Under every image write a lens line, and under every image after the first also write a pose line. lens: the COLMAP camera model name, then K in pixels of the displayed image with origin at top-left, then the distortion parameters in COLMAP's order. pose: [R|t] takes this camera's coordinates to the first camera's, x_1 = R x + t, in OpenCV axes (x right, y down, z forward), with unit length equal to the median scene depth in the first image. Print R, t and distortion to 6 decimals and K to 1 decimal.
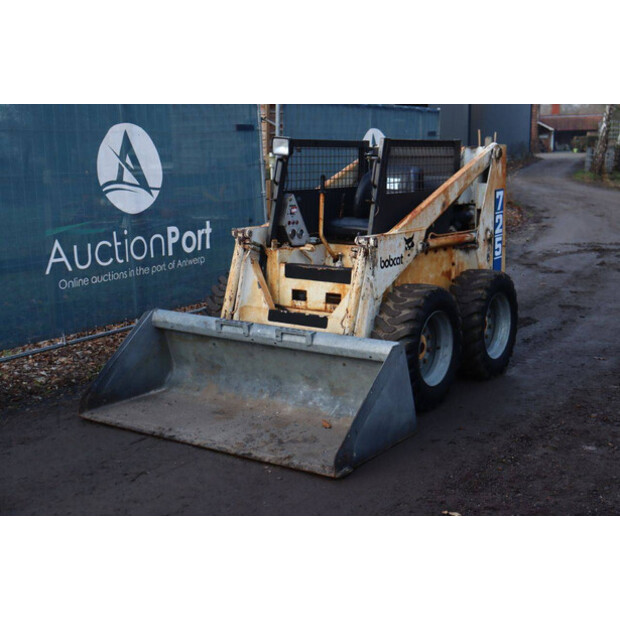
lens RADIAL K [[891.8, 0, 322.3], [0, 891.8, 319.7], [0, 0, 1]] dist [0.013290, 0.000000]
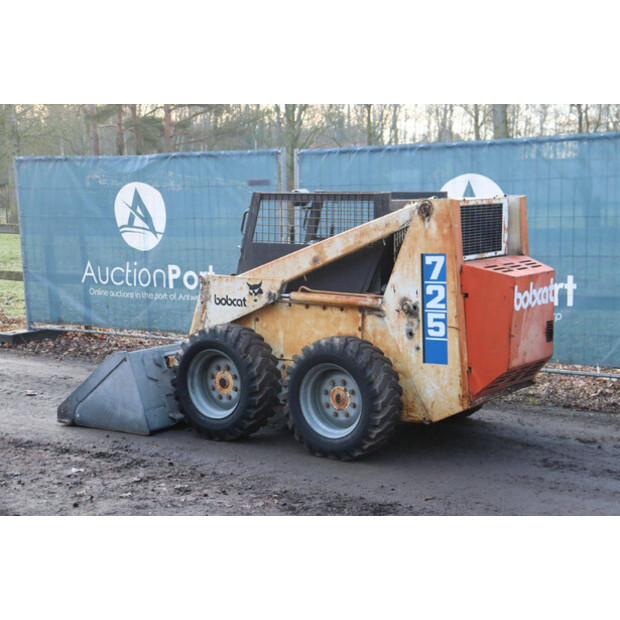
lens RADIAL K [[1060.7, 0, 310.9], [0, 1060.7, 313.7], [0, 0, 1]] dist [0.150828, 0.000000]
pose [[-0.024314, 0.119843, -0.992495, 1.269325], [-0.180922, 0.975868, 0.122267, -0.209349], [0.983197, 0.182537, -0.002045, 0.996585]]
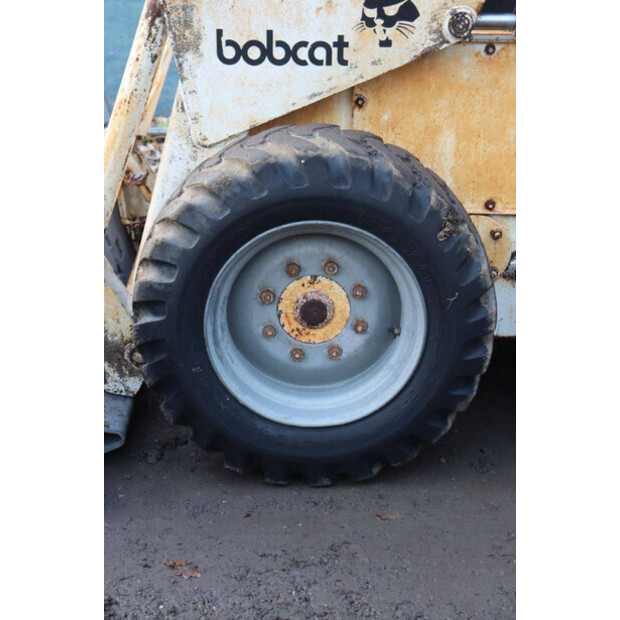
lens RADIAL K [[1162.8, 0, 300.2], [0, 1162.8, 316.7], [0, 0, 1]] dist [0.263852, 0.000000]
pose [[0.582571, 0.316585, -0.748589, 0.416745], [-0.174120, 0.948252, 0.265520, -0.081290], [0.793910, -0.024340, 0.607548, 0.649960]]
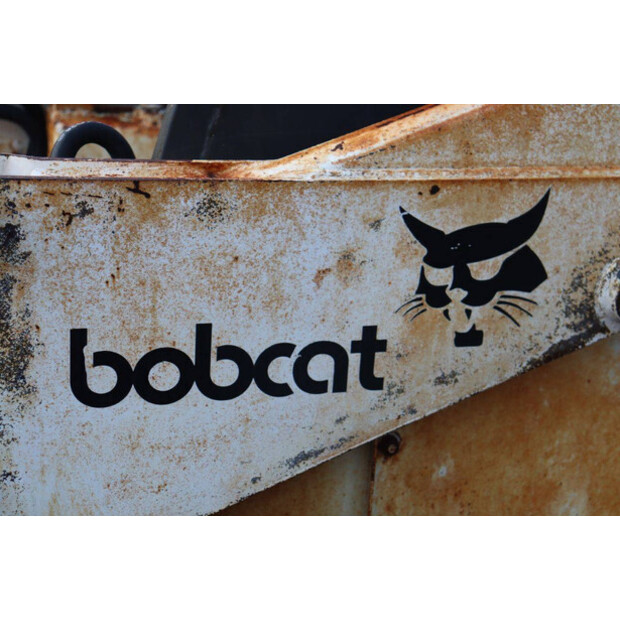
lens RADIAL K [[1486.8, 0, 314.1], [0, 1486.8, 307.4], [0, 0, 1]] dist [0.429167, 0.000000]
pose [[0.753751, 0.264989, -0.601366, 0.207762], [-0.183823, 0.963586, 0.194196, -0.111518], [0.630927, -0.035830, 0.775014, 0.740323]]
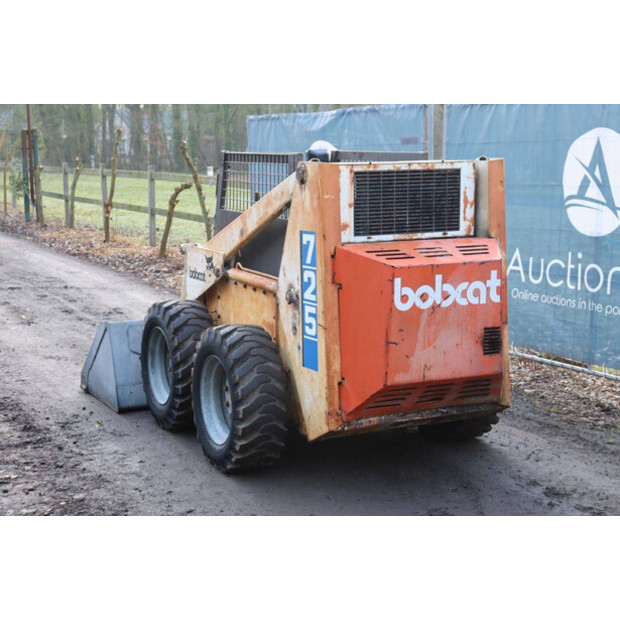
lens RADIAL K [[1060.7, 0, 309.8], [0, 1060.7, 308.4], [0, 0, 1]] dist [0.150828, 0.000000]
pose [[-0.502017, 0.133043, -0.854563, 0.937445], [-0.157832, 0.957410, 0.241773, -0.304392], [0.850334, 0.256252, -0.459638, 1.502112]]
